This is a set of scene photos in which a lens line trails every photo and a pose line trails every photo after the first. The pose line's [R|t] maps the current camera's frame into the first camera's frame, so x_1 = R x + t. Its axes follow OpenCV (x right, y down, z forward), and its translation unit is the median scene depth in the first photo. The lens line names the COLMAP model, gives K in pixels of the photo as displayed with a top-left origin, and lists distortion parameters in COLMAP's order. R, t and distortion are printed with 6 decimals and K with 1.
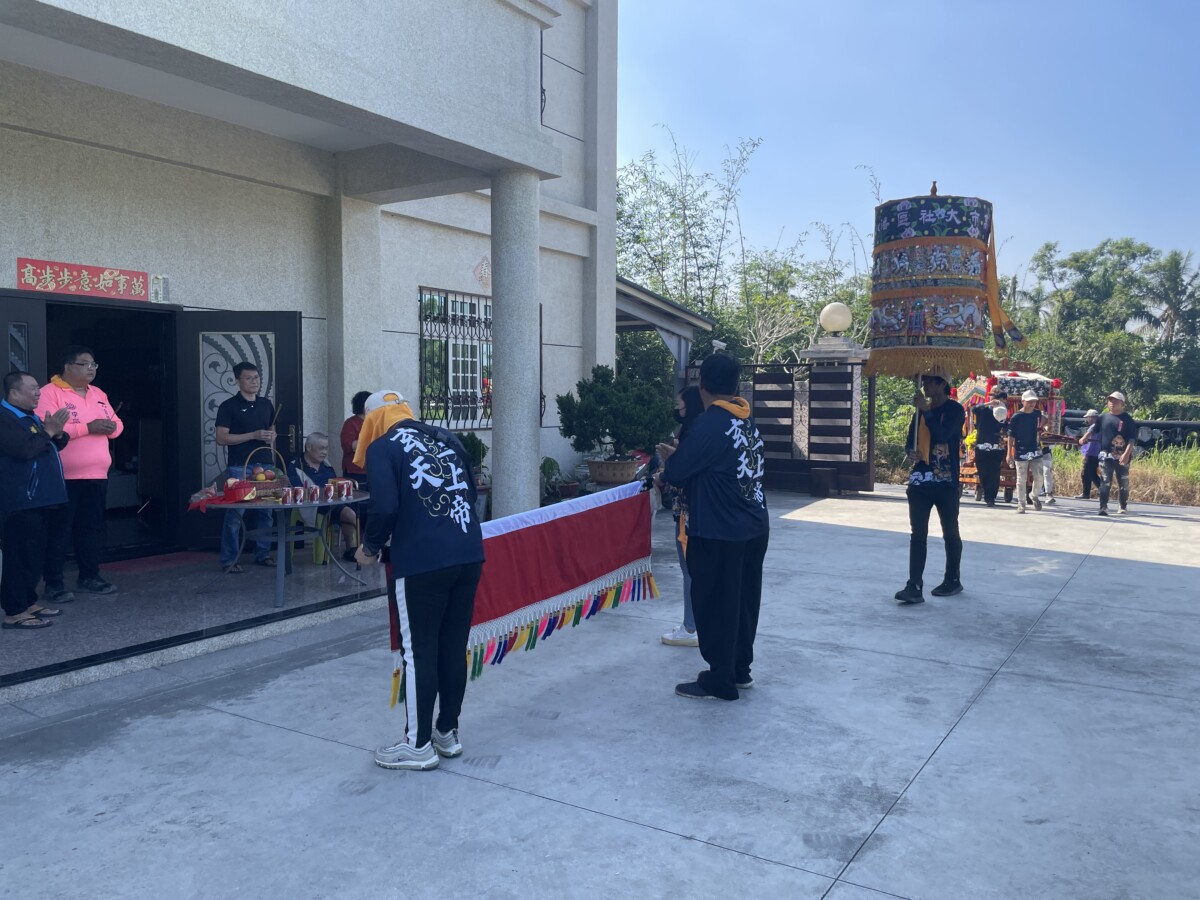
lens RADIAL K [[905.3, 0, 598.1], [0, 905.3, 437.3], [0, 0, 1]] dist [0.085373, -0.122157]
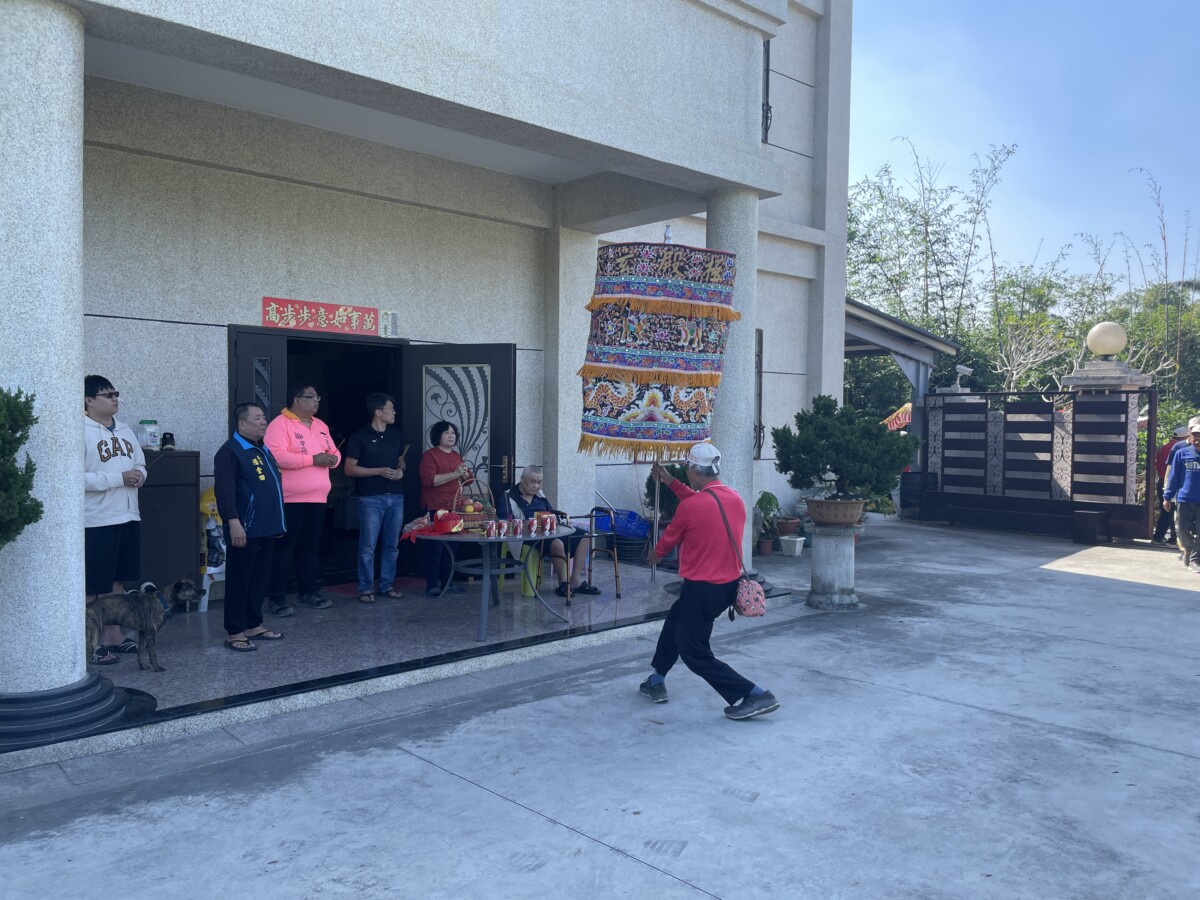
lens RADIAL K [[905.3, 0, 602.2], [0, 905.3, 452.2], [0, 0, 1]] dist [0.085373, -0.122157]
pose [[0.970151, 0.013940, -0.242099, 0.012810], [-0.017147, 0.999791, -0.011147, -0.009602], [0.241893, 0.014965, 0.970188, 0.061469]]
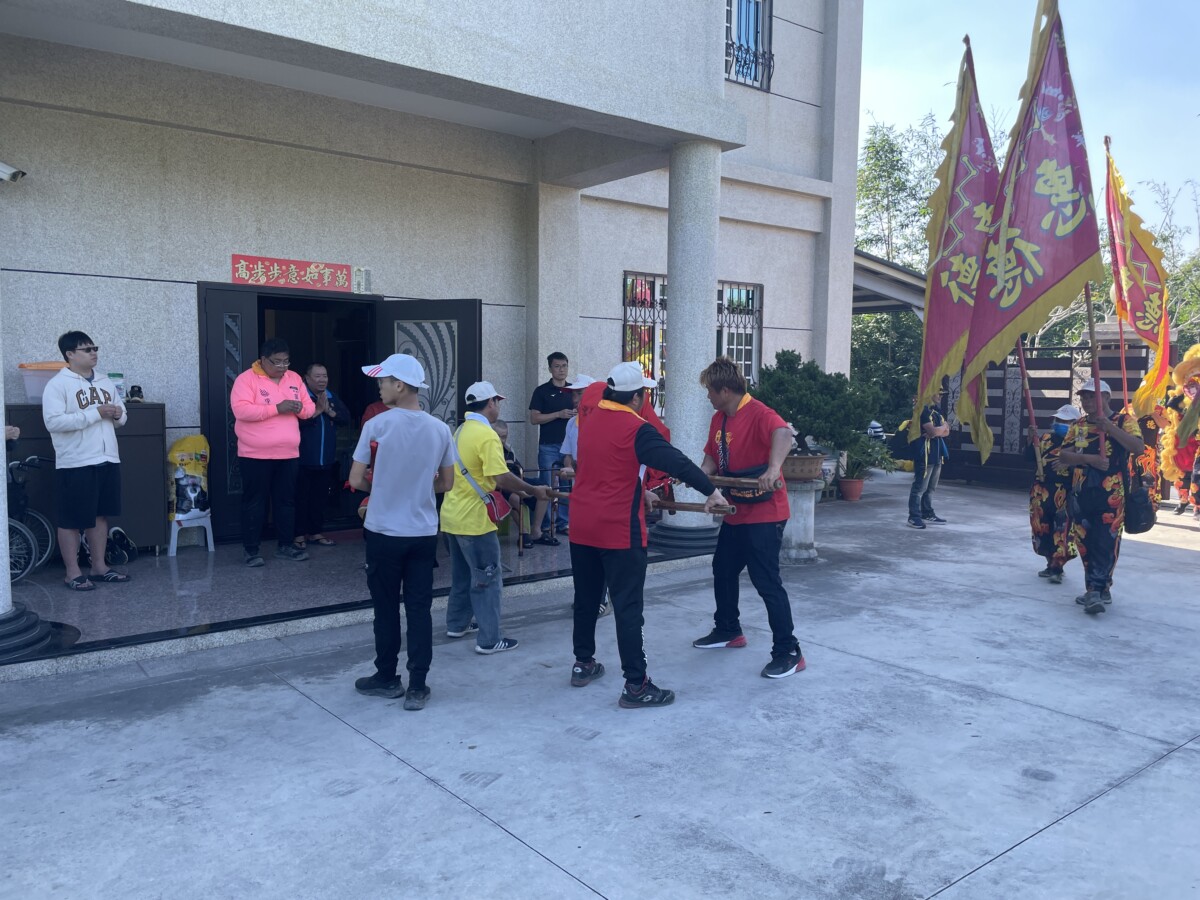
lens RADIAL K [[905.3, 0, 610.9], [0, 905.3, 446.1], [0, 0, 1]] dist [0.085373, -0.122157]
pose [[0.950532, 0.029558, -0.309216, 0.148354], [-0.021534, 0.999338, 0.029330, -0.007281], [0.309879, -0.021220, 0.950539, 0.086871]]
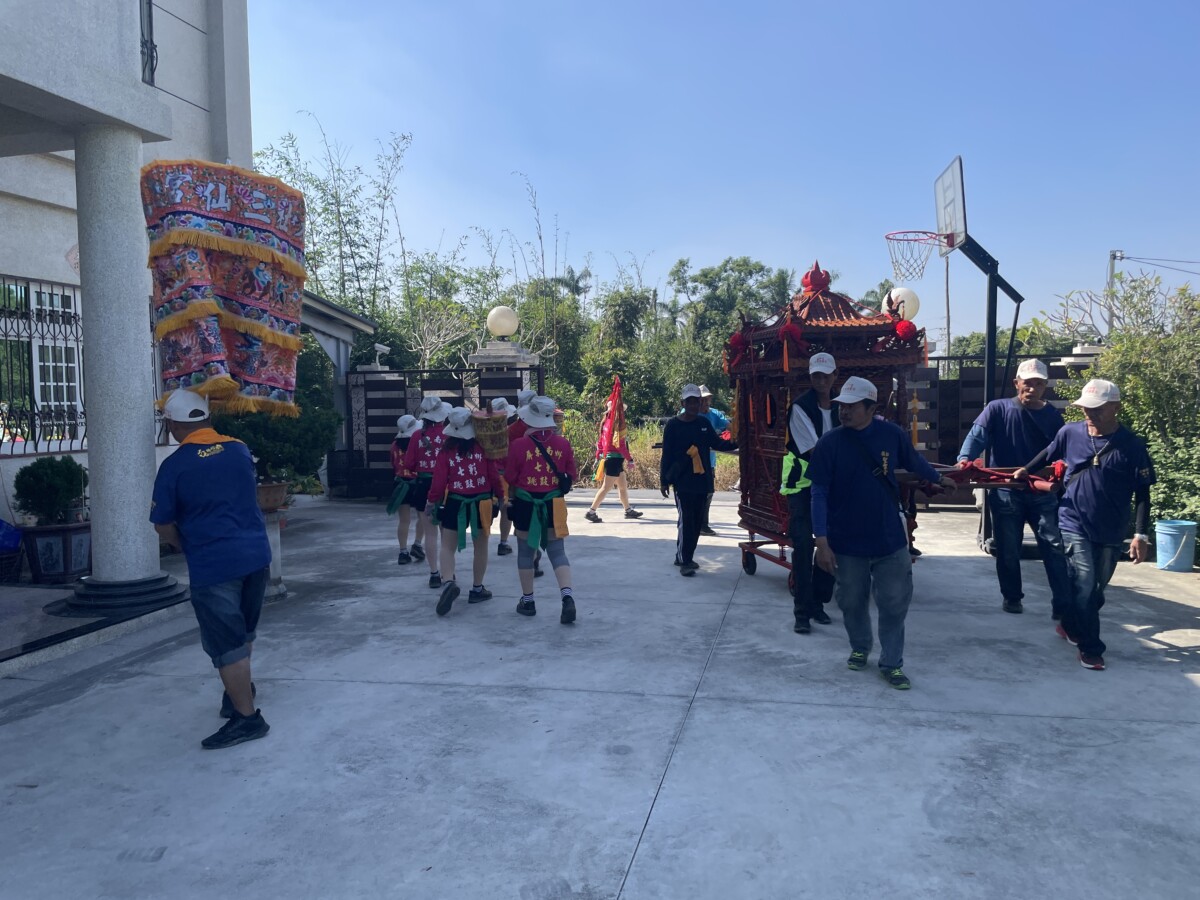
lens RADIAL K [[905.3, 0, 588.0], [0, 905.3, 447.9], [0, 0, 1]] dist [0.085373, -0.122157]
pose [[0.939069, -0.037413, 0.341686, 0.021680], [0.035908, 0.999297, 0.010730, -0.007061], [-0.341848, 0.002193, 0.939753, 0.121266]]
